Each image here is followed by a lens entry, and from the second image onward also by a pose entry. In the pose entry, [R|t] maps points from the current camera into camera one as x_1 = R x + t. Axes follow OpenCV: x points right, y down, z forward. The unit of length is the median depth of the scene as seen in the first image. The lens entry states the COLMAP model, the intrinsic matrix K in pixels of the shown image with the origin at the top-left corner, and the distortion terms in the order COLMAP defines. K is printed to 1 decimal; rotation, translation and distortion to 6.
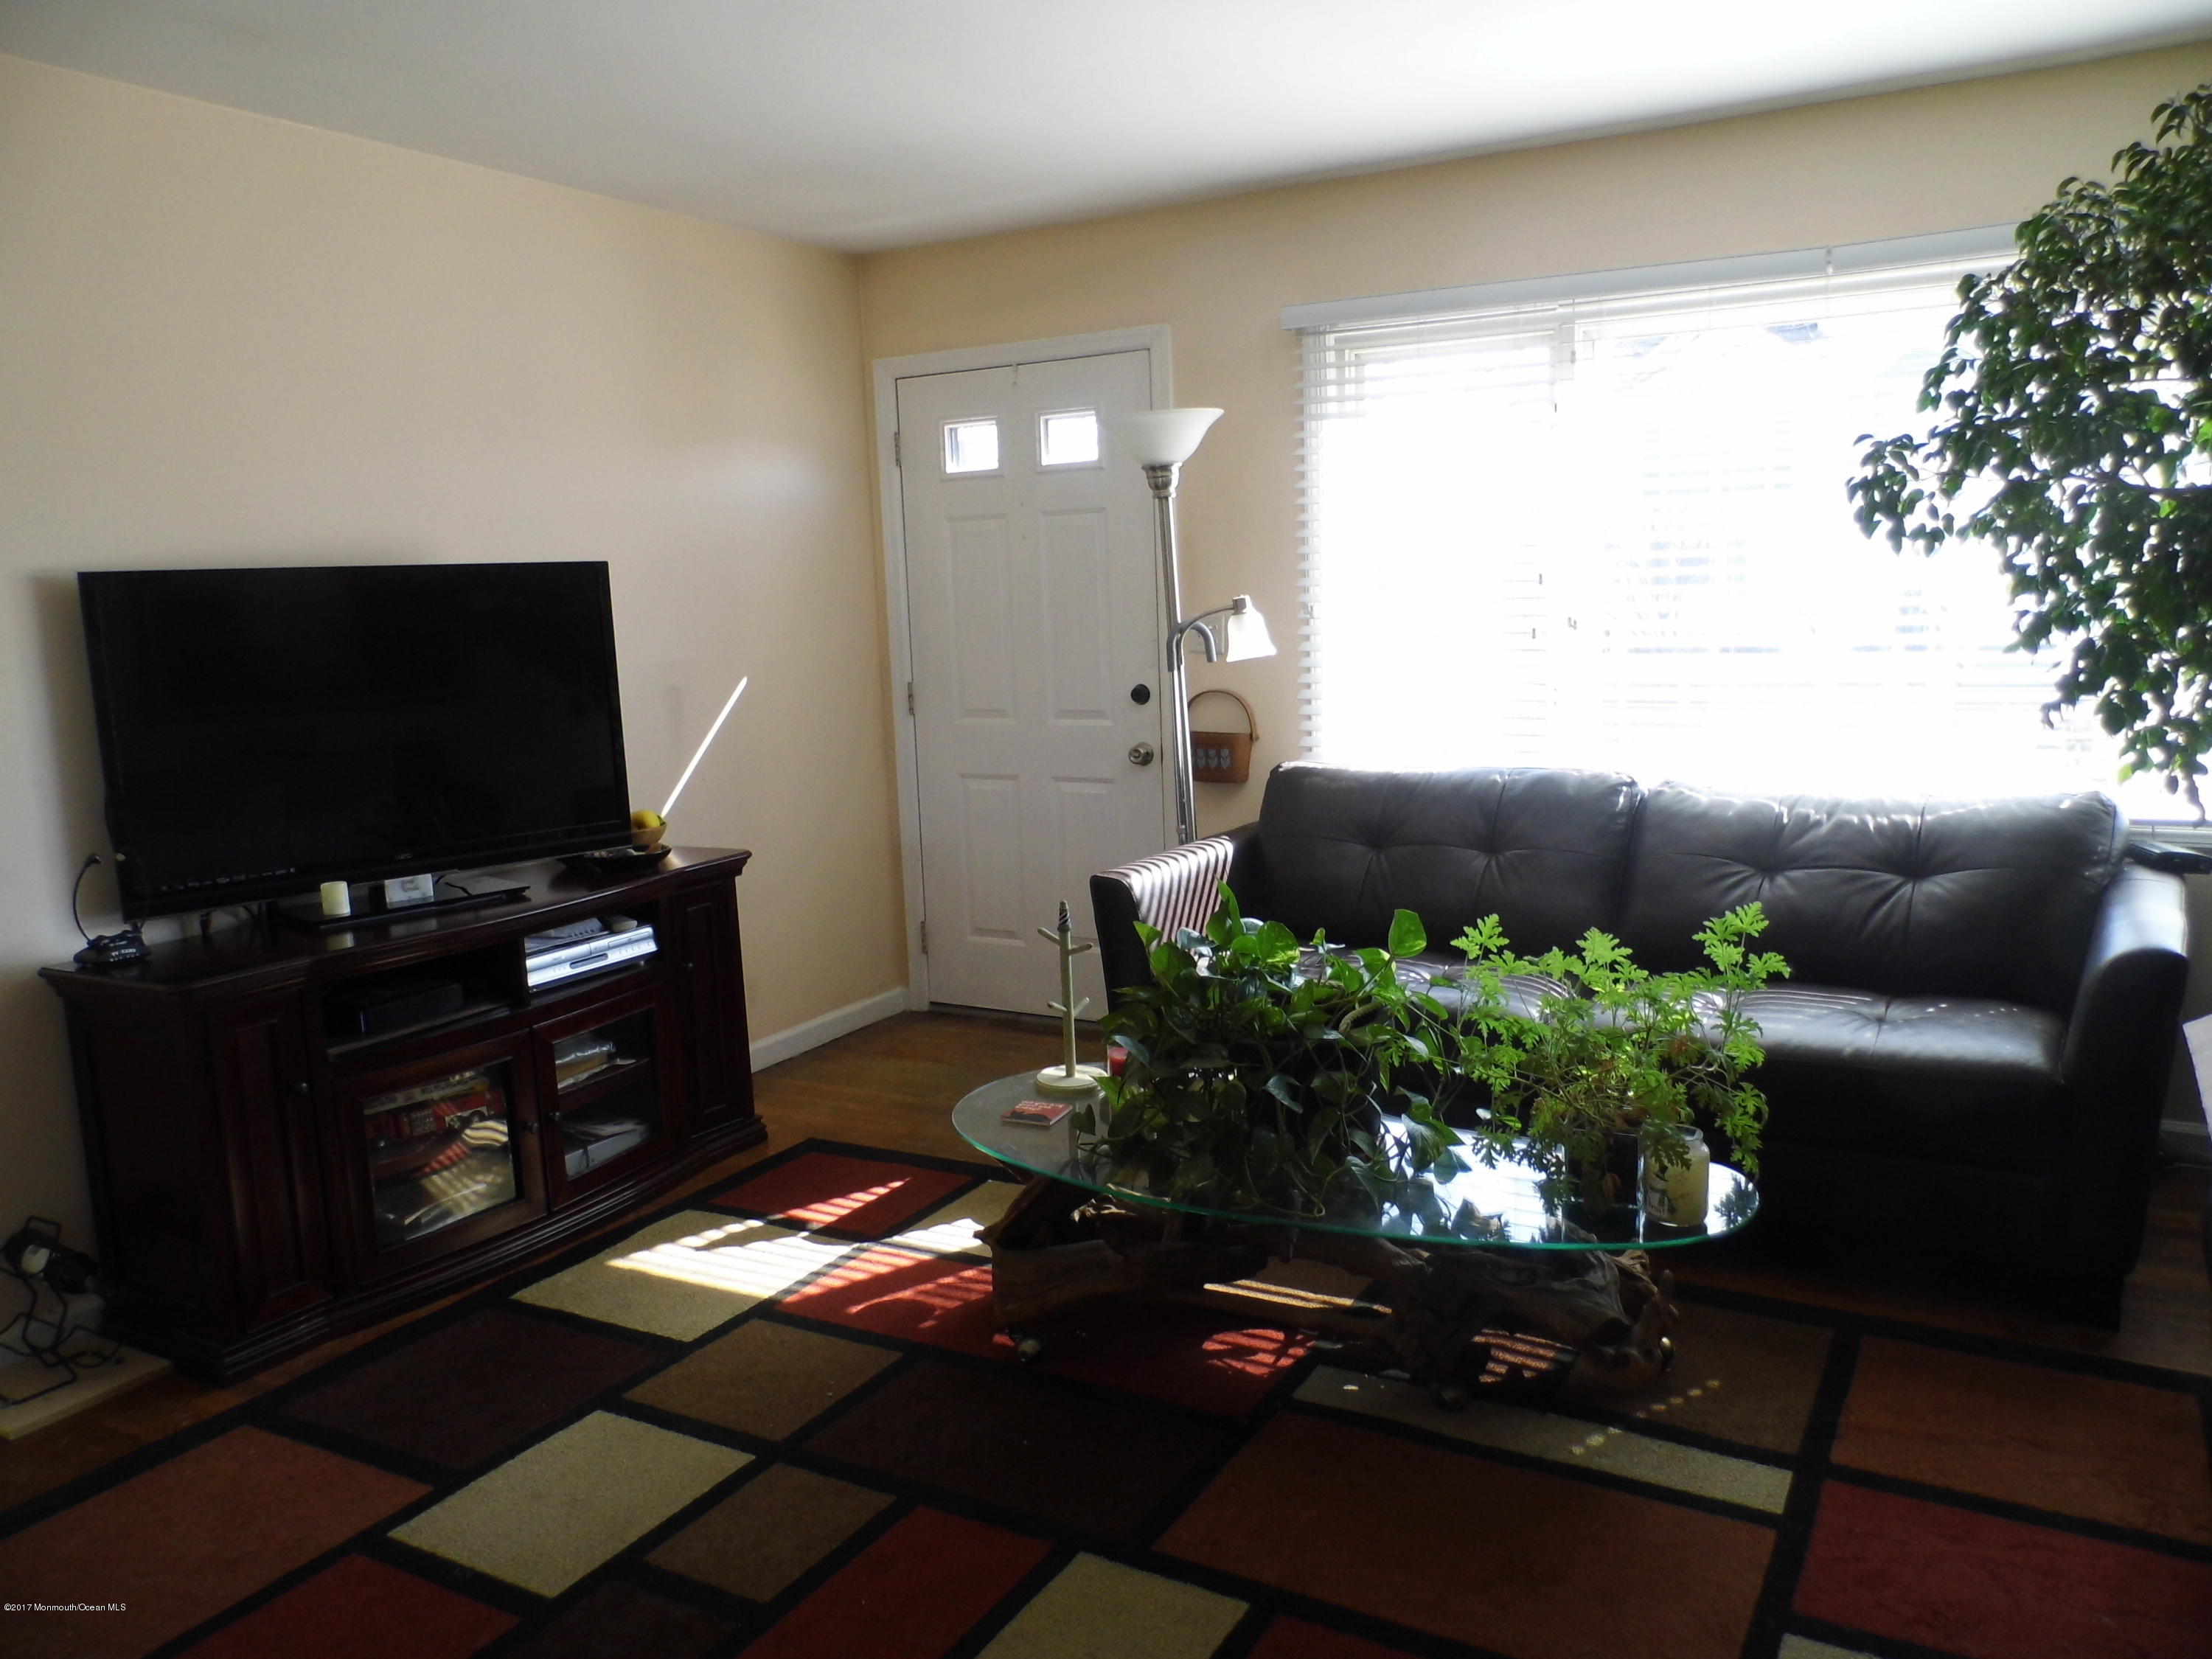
lens RADIAL K [[1664.4, 0, 1106.0], [0, 1664.4, 829.5], [0, 0, 1]] dist [0.003848, 0.000523]
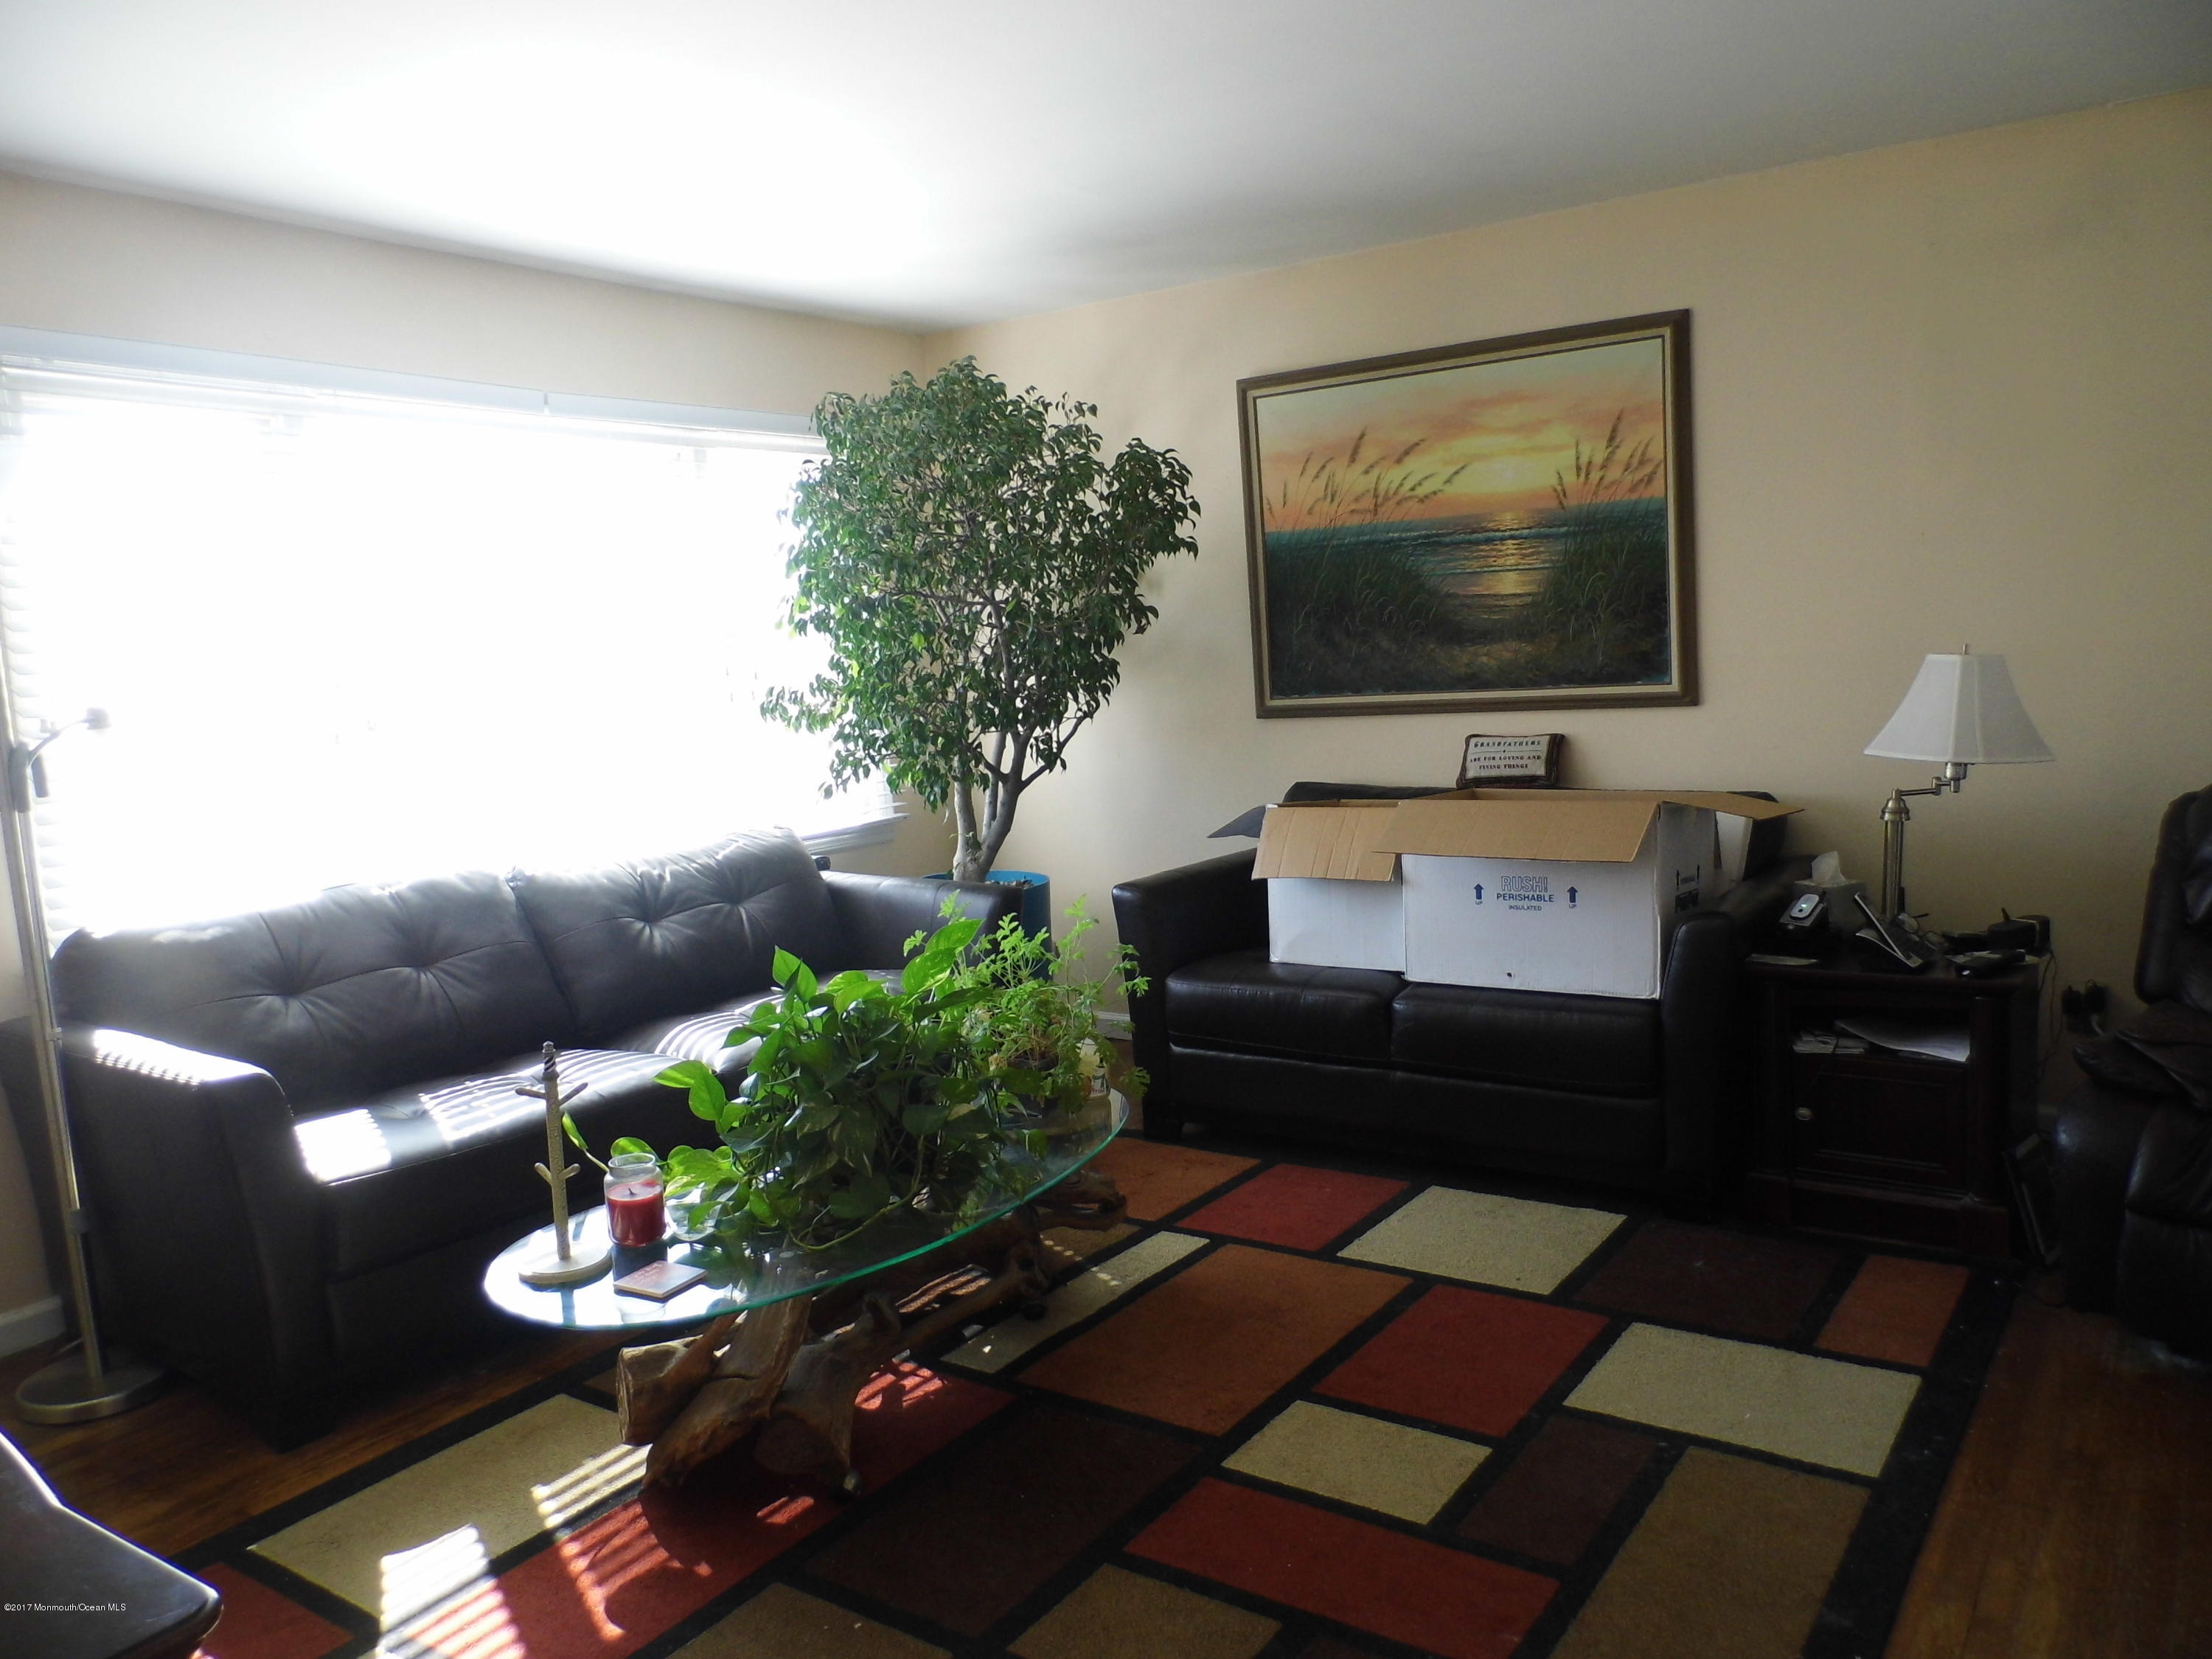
lens RADIAL K [[1664.4, 0, 1106.0], [0, 1664.4, 829.5], [0, 0, 1]] dist [0.003848, 0.000523]
pose [[0.095834, -0.080105, 0.992169, -0.888237], [0.207578, 0.976450, 0.058786, -0.050181], [-0.973513, 0.200319, 0.110205, 0.706308]]
